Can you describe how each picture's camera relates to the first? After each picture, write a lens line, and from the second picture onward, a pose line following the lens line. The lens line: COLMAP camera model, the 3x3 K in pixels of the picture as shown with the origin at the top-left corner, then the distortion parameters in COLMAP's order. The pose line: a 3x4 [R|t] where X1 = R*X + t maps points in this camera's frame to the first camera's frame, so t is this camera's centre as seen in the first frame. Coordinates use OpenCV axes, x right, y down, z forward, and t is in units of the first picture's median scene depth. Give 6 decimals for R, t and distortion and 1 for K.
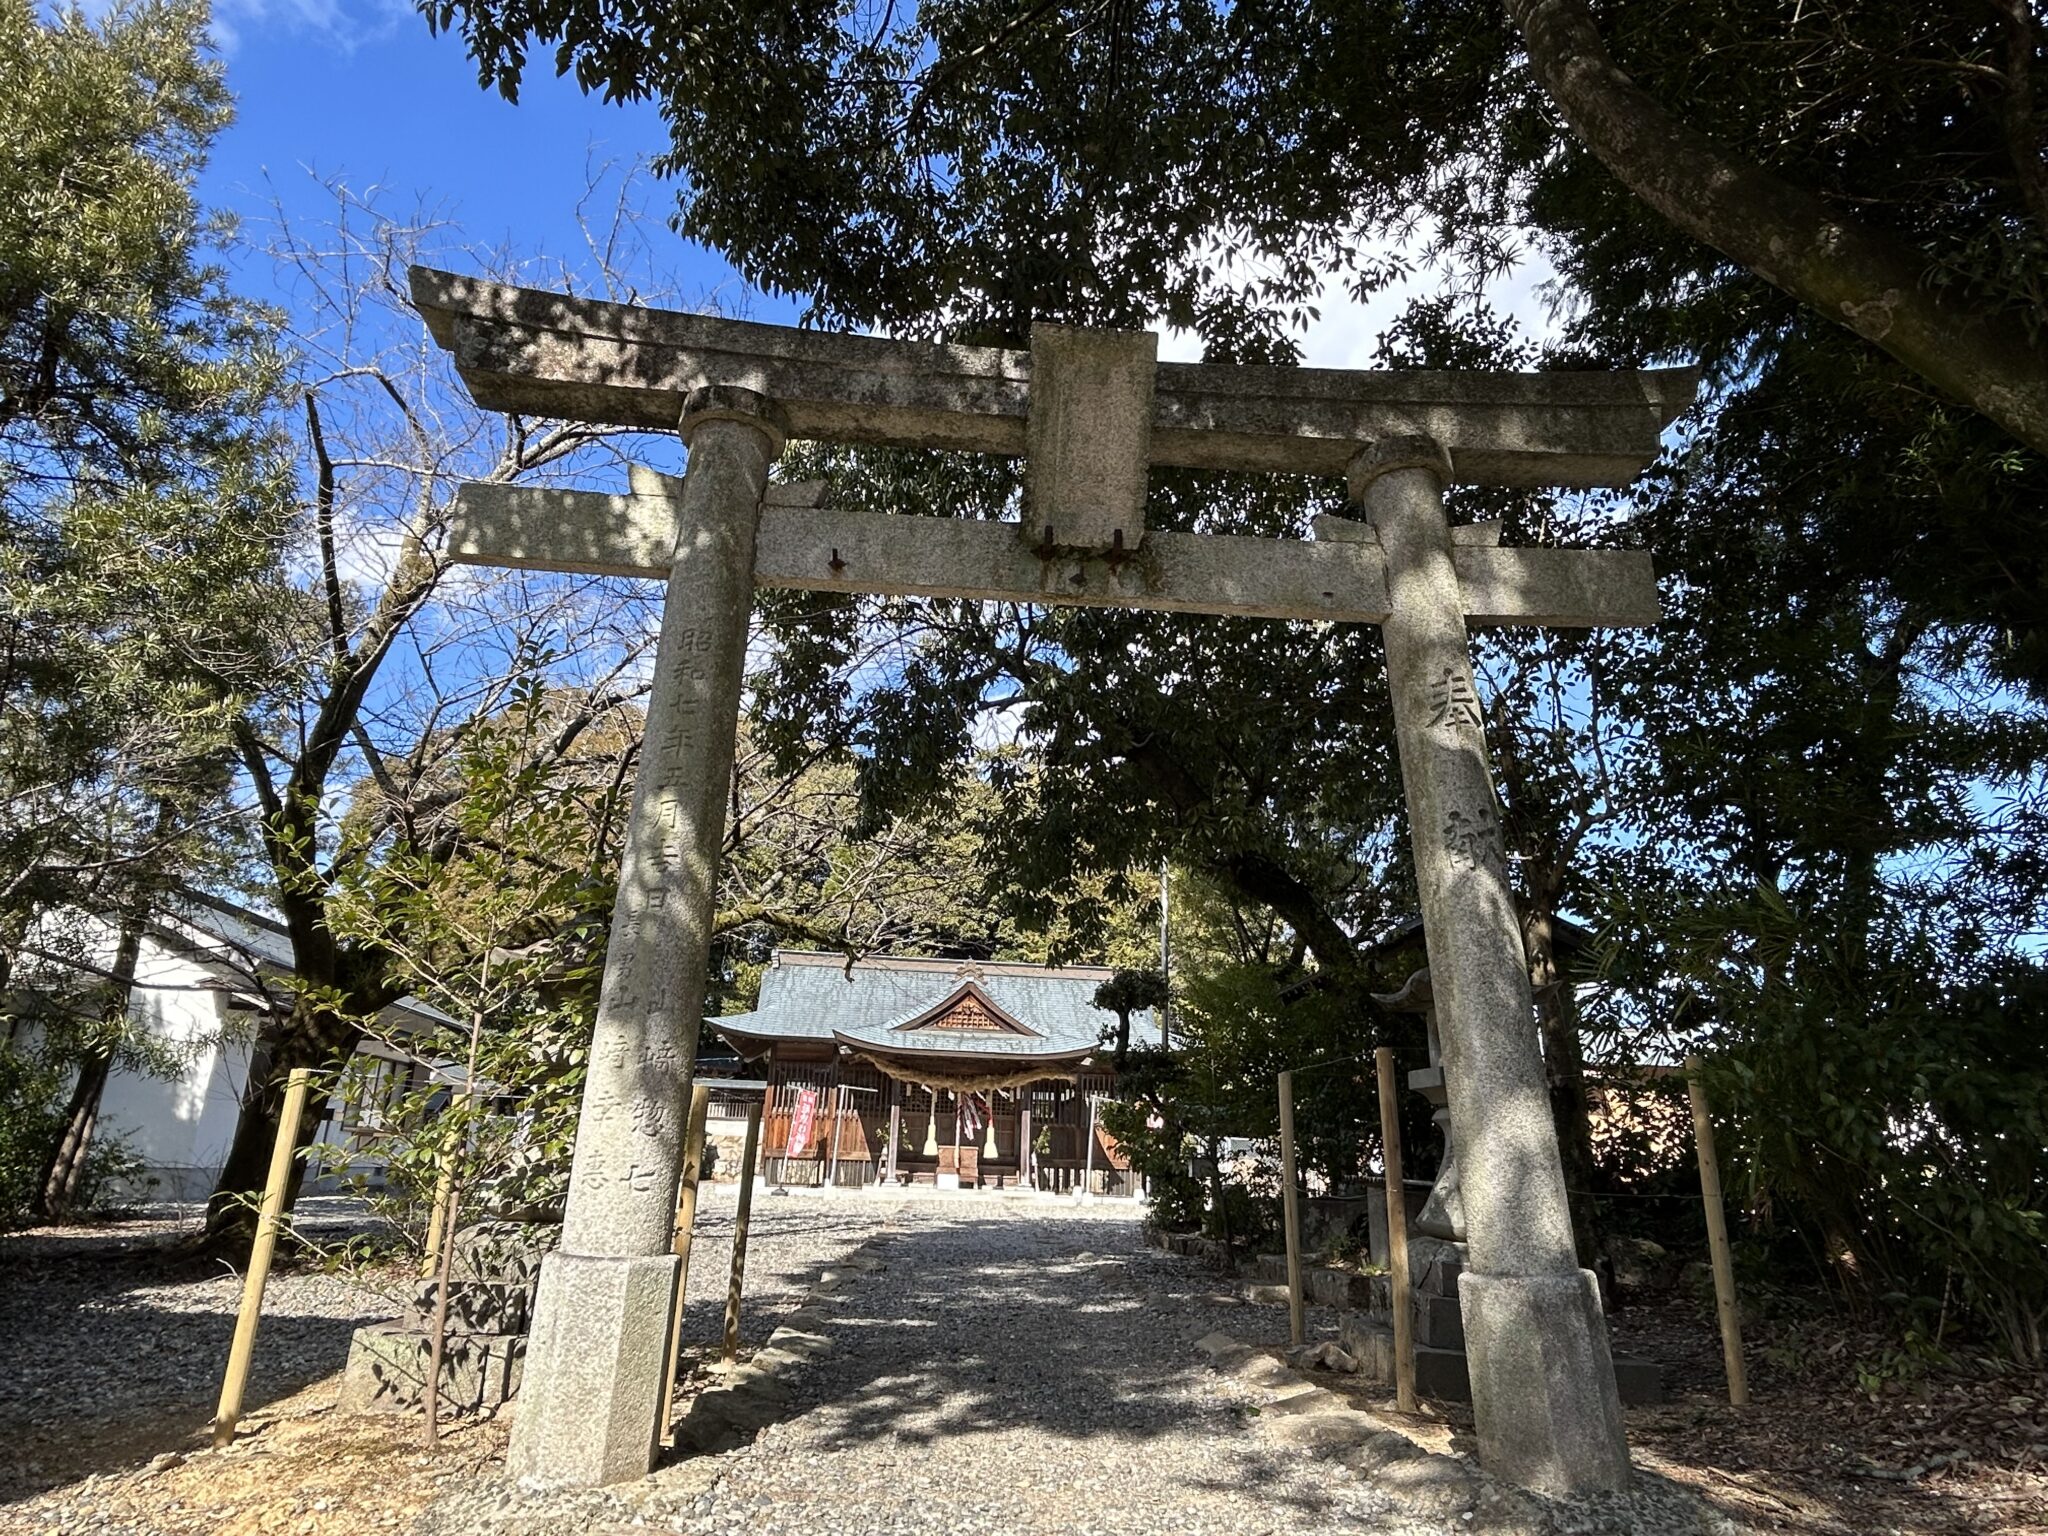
lens RADIAL K [[1224.1, 0, 1028.5], [0, 1224.1, 764.3], [0, 0, 1]] dist [-0.005522, 0.000483]
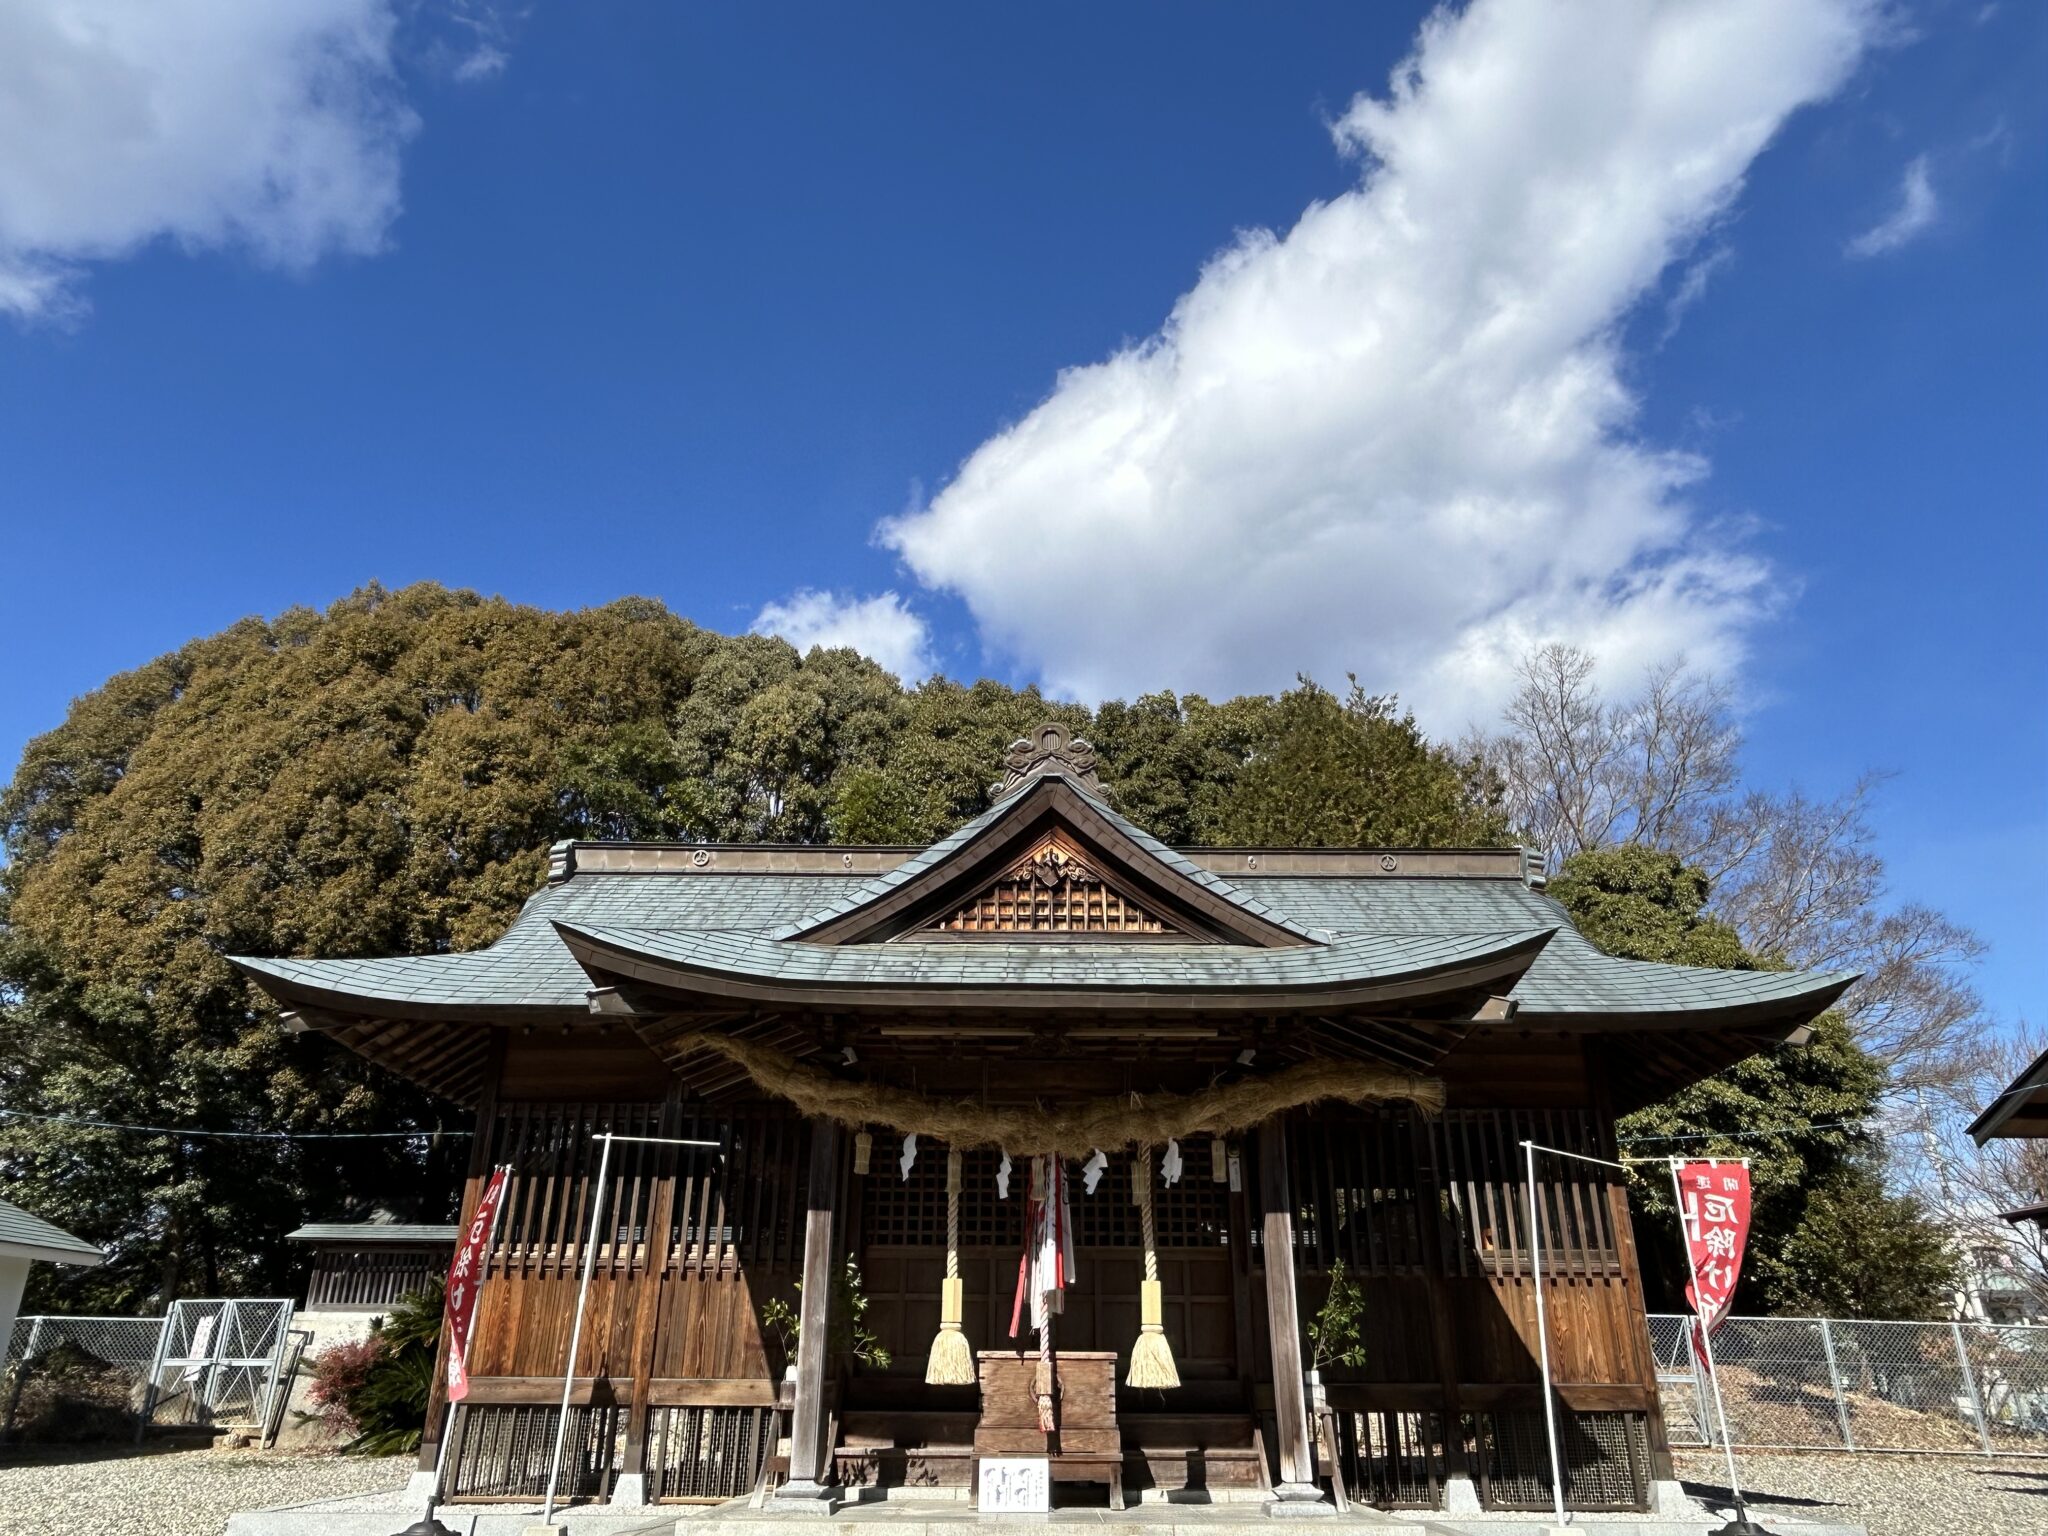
lens RADIAL K [[1359.1, 0, 1028.6], [0, 1359.1, 767.9], [0, 0, 1]] dist [0.005091, -0.012351]
pose [[0.992575, -0.073228, -0.097121, -0.039447], [0.062545, 0.992092, -0.108820, 0.404707], [0.104322, 0.101937, 0.989306, 1.282889]]
